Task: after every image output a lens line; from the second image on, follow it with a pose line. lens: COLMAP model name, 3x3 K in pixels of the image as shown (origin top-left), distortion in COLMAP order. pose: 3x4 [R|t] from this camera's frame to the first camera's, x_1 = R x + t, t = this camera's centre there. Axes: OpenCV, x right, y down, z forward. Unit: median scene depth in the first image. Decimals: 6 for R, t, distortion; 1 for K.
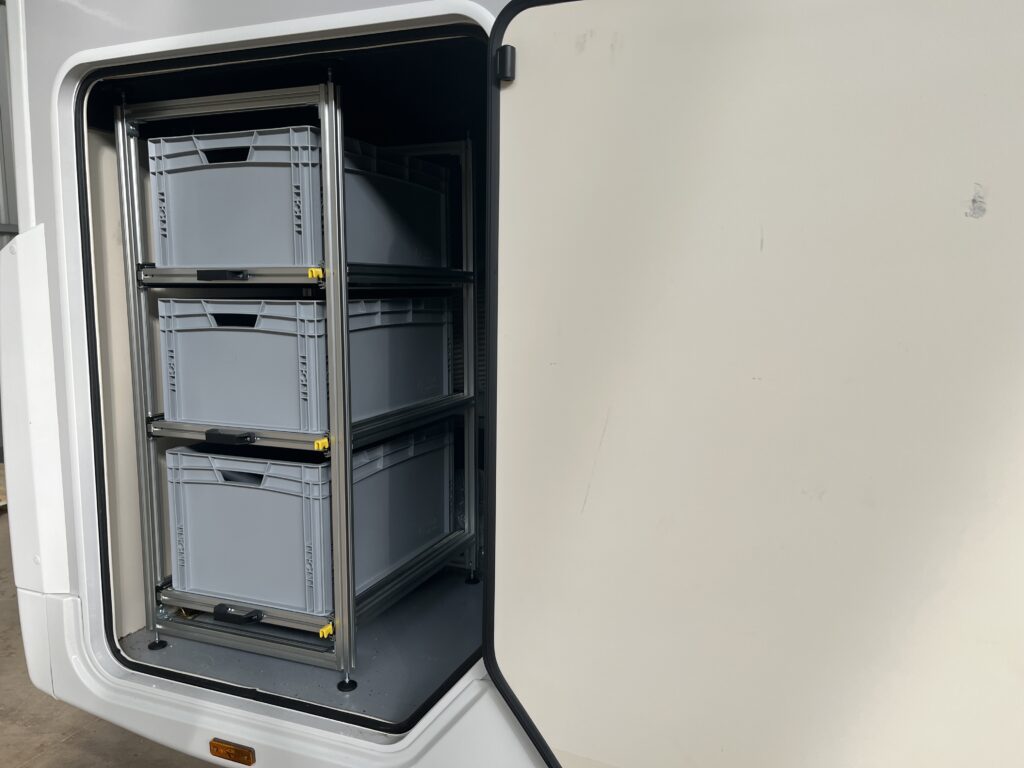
lens RADIAL K [[779.8, 0, 512.0], [0, 779.8, 384.0], [0, 0, 1]] dist [0.066995, -0.105010]
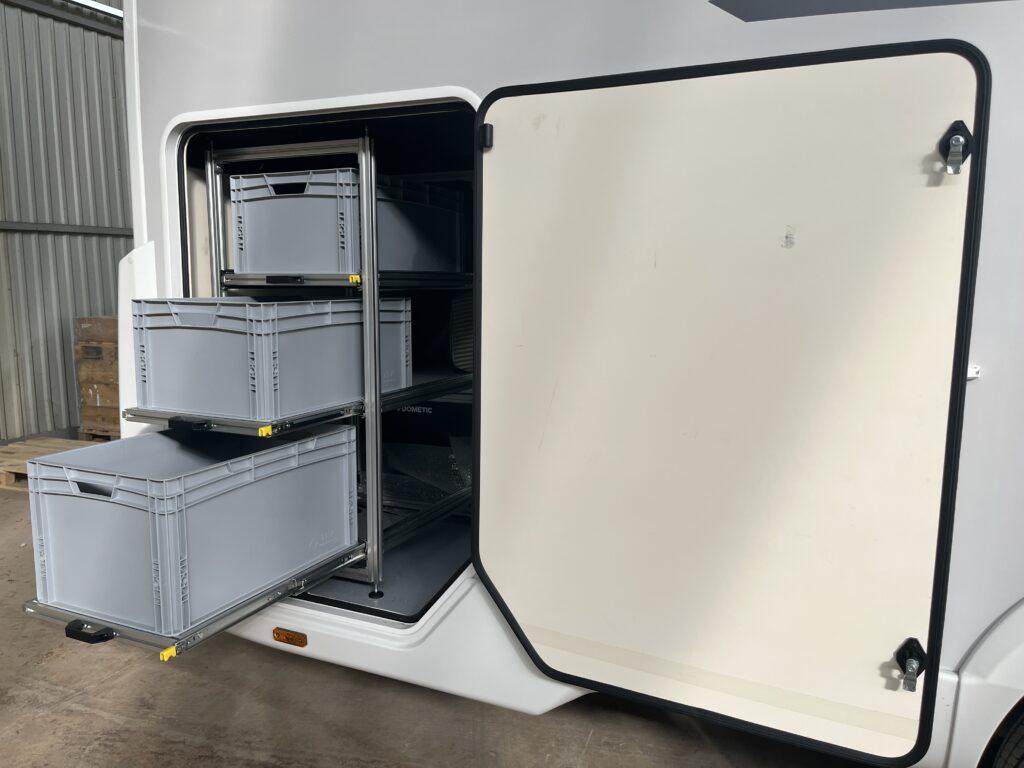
lens RADIAL K [[779.8, 0, 512.0], [0, 779.8, 384.0], [0, 0, 1]] dist [0.066995, -0.105010]
pose [[0.998720, 0.010518, -0.049481, 0.080875], [-0.010246, 0.999931, 0.005749, 0.025962], [0.049538, -0.005234, 0.998759, -0.304143]]
